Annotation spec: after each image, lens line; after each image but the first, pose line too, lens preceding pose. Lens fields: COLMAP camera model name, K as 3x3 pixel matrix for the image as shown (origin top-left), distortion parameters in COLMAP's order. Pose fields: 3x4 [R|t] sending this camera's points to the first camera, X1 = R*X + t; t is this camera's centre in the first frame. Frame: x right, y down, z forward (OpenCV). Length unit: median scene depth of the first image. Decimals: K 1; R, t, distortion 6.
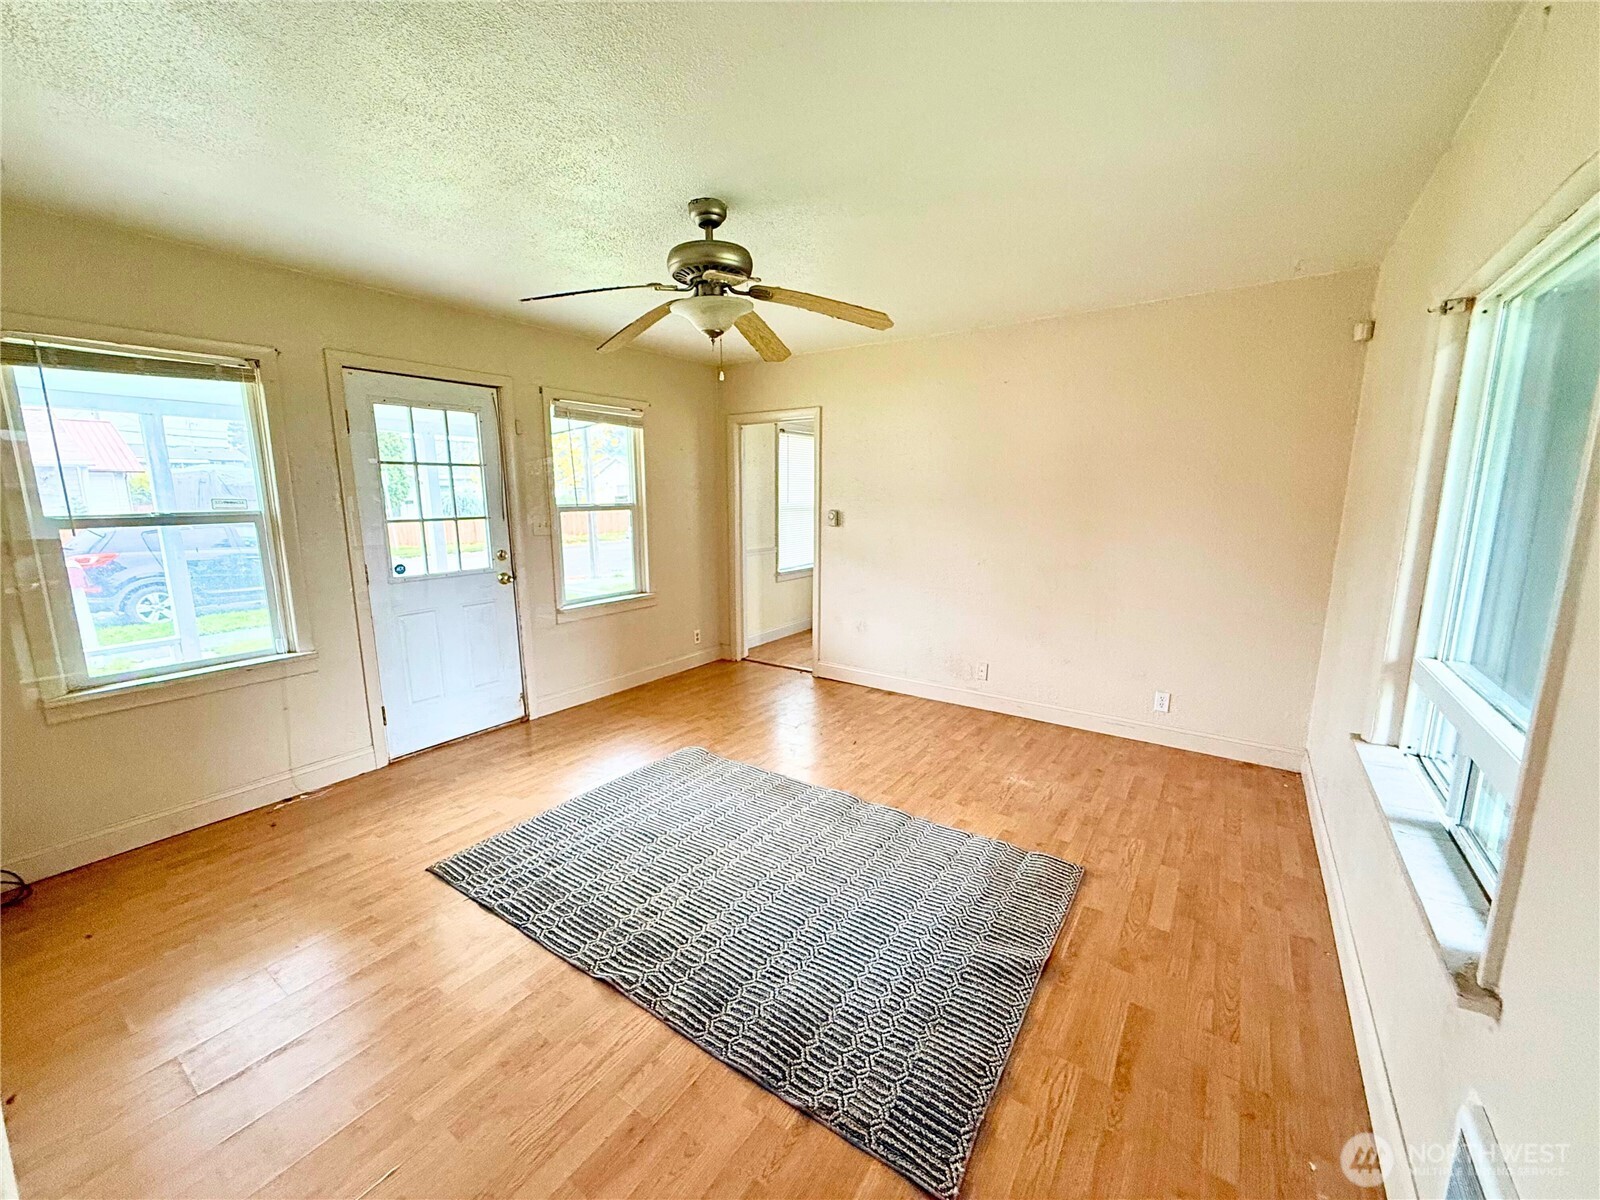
lens RADIAL K [[634.6, 0, 802.7], [0, 634.6, 608.2], [0, 0, 1]] dist [-0.000381, 0.000199]
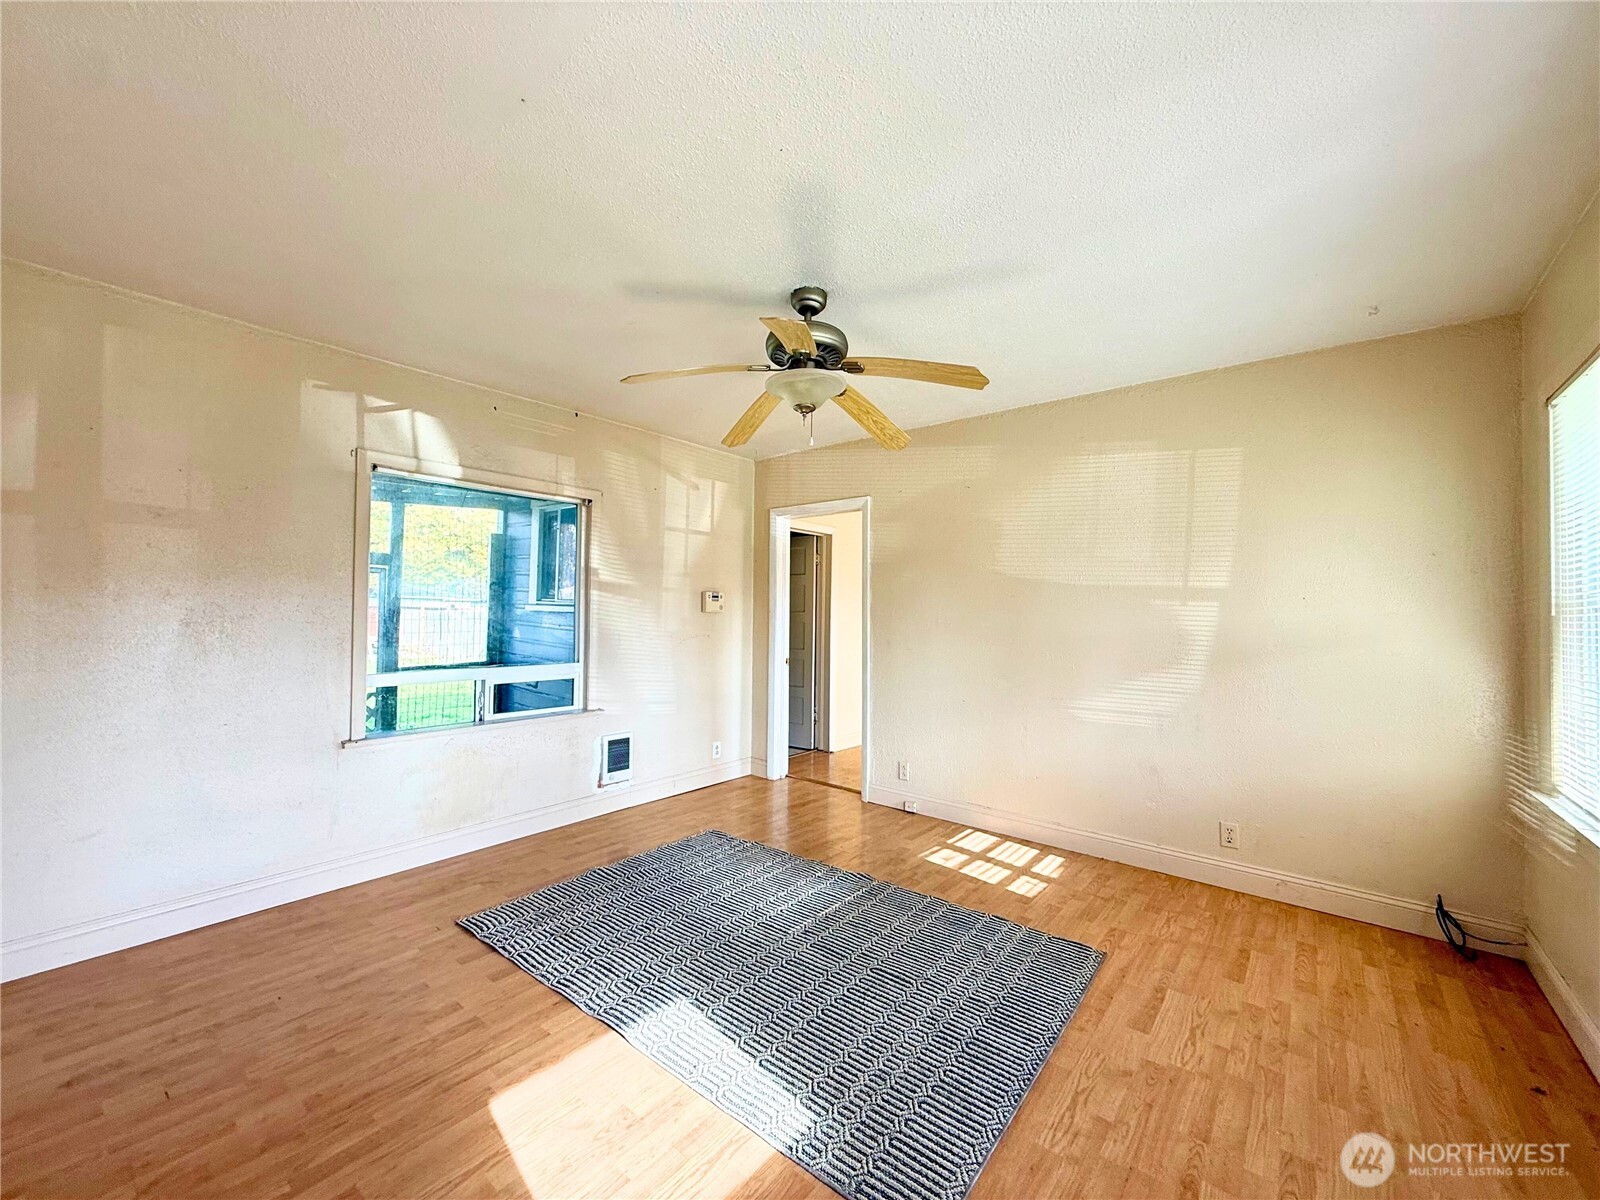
lens RADIAL K [[634.6, 0, 800.1], [0, 634.6, 597.5], [0, 0, 1]] dist [-0.000381, 0.000199]
pose [[-0.996643, -0.002404, 0.081836, -0.149583], [0.009865, 0.988760, 0.149187, -0.193577], [-0.081275, 0.149493, -0.985417, 1.365832]]
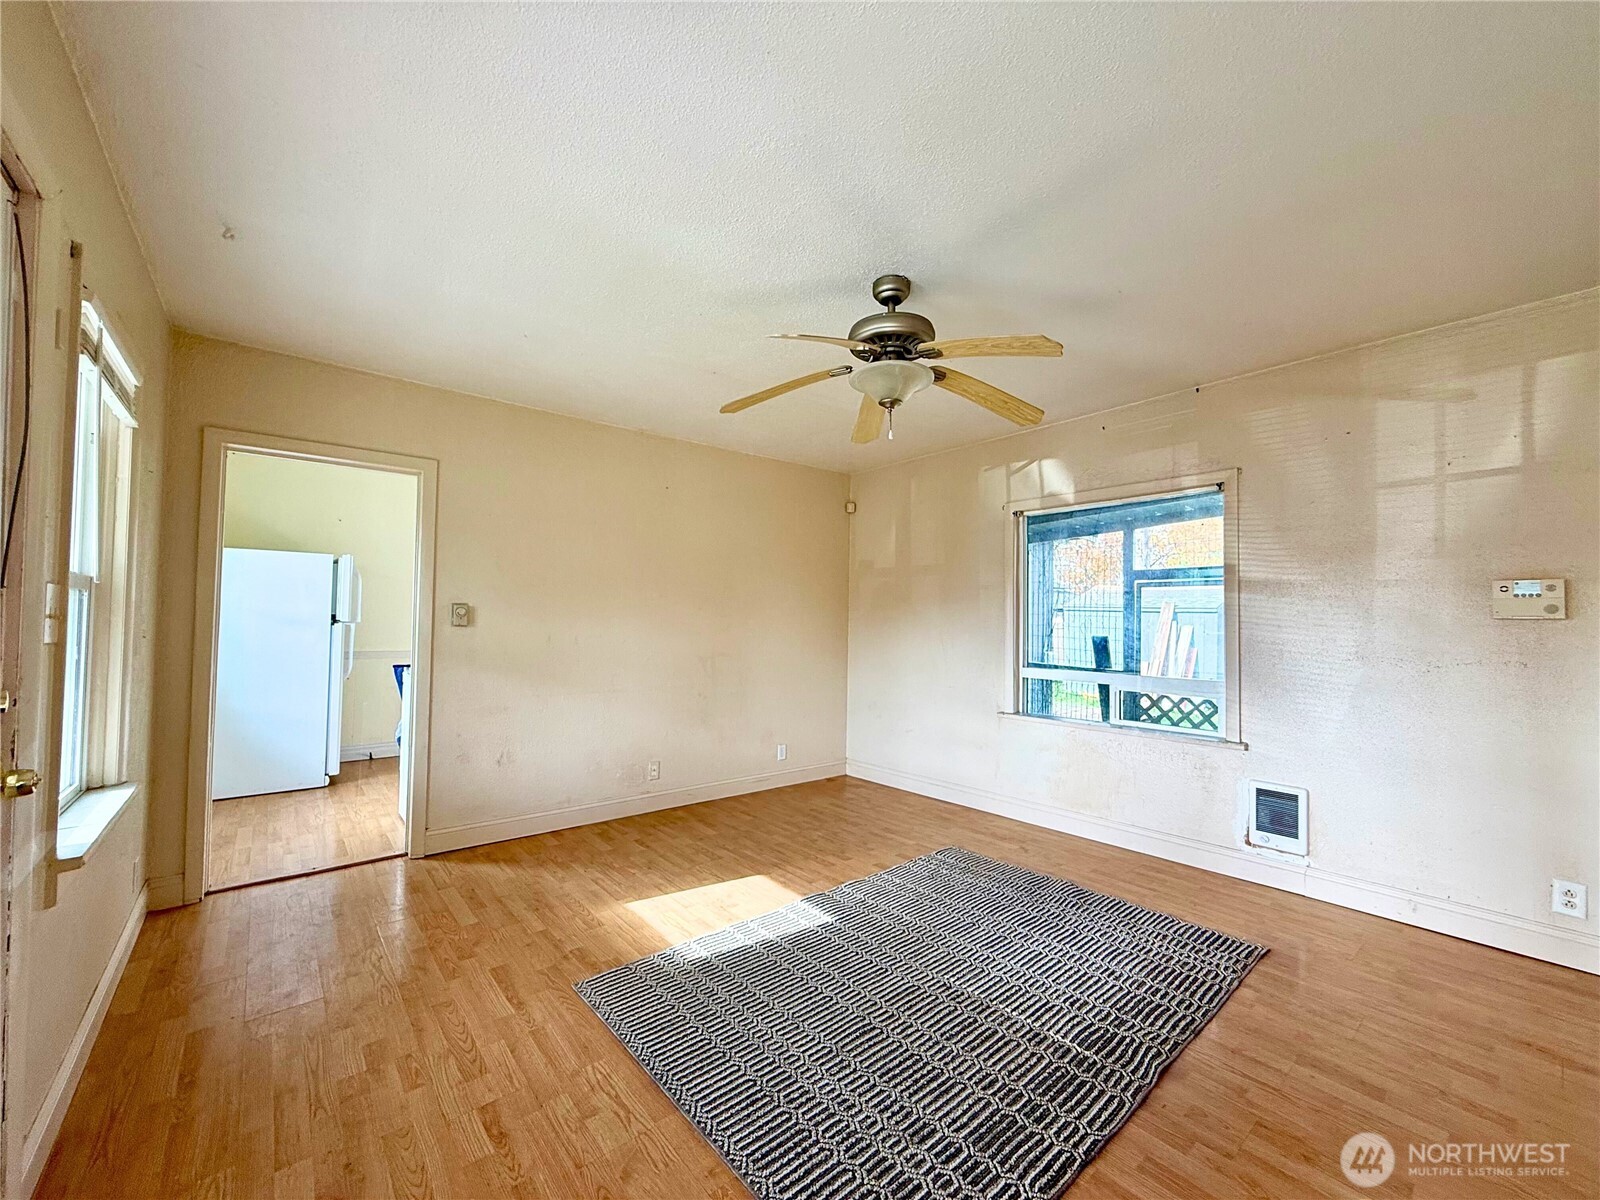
lens RADIAL K [[634.6, 0, 791.5], [0, 634.6, 597.4], [0, 0, 1]] dist [-0.000381, 0.000199]
pose [[0.270633, 0.041451, 0.961790, -0.749809], [0.159107, 0.983407, -0.087153, -0.053057], [-0.949443, 0.176614, 0.259548, 0.627905]]
